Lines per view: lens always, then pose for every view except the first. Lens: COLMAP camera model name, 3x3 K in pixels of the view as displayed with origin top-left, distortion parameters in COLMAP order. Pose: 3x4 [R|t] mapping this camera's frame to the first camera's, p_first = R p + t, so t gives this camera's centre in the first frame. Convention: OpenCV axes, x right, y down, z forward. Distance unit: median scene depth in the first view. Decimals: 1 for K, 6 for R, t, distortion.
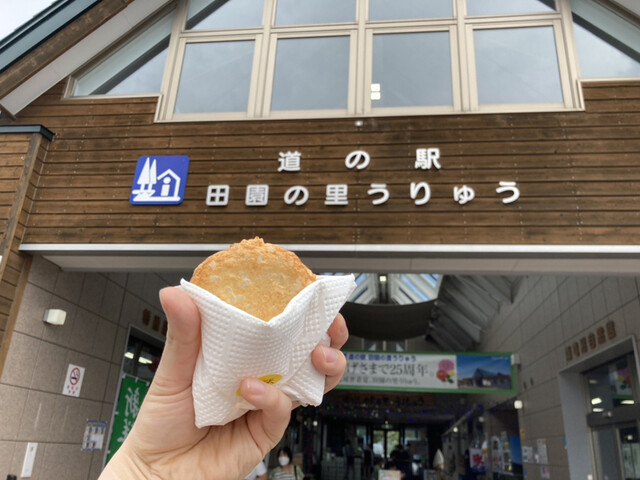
lens RADIAL K [[535.5, 0, 323.7], [0, 535.5, 216.9], [0, 0, 1]] dist [0.004910, -0.007100]
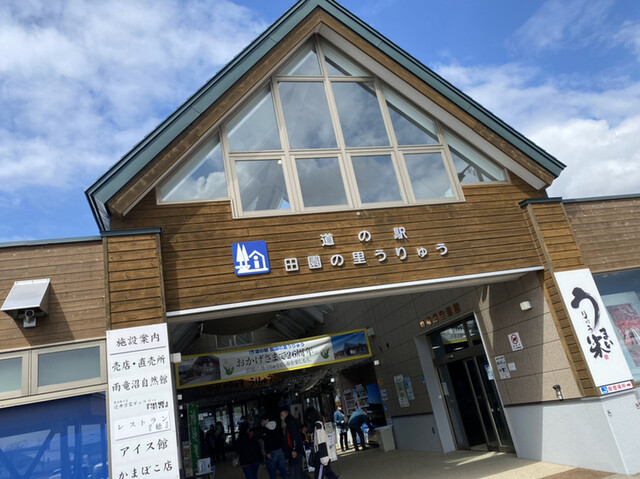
lens RADIAL K [[486.5, 0, 320.1], [0, 486.5, 222.2], [0, 0, 1]] dist [0.095450, -0.049481]
pose [[0.906812, -0.073447, 0.415087, -0.719448], [0.066187, 0.997298, 0.031872, -0.208578], [-0.416307, -0.001429, 0.909223, -0.393675]]
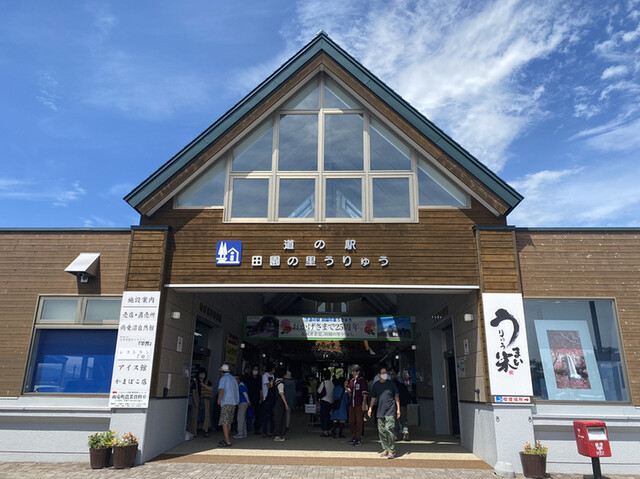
lens RADIAL K [[486.5, 0, 320.1], [0, 486.5, 222.2], [0, 0, 1]] dist [0.095450, -0.049481]
pose [[0.996187, -0.007803, 0.086897, -0.109729], [0.000383, 0.996374, 0.085079, -0.365784], [-0.087245, -0.084721, 0.992578, -1.000716]]
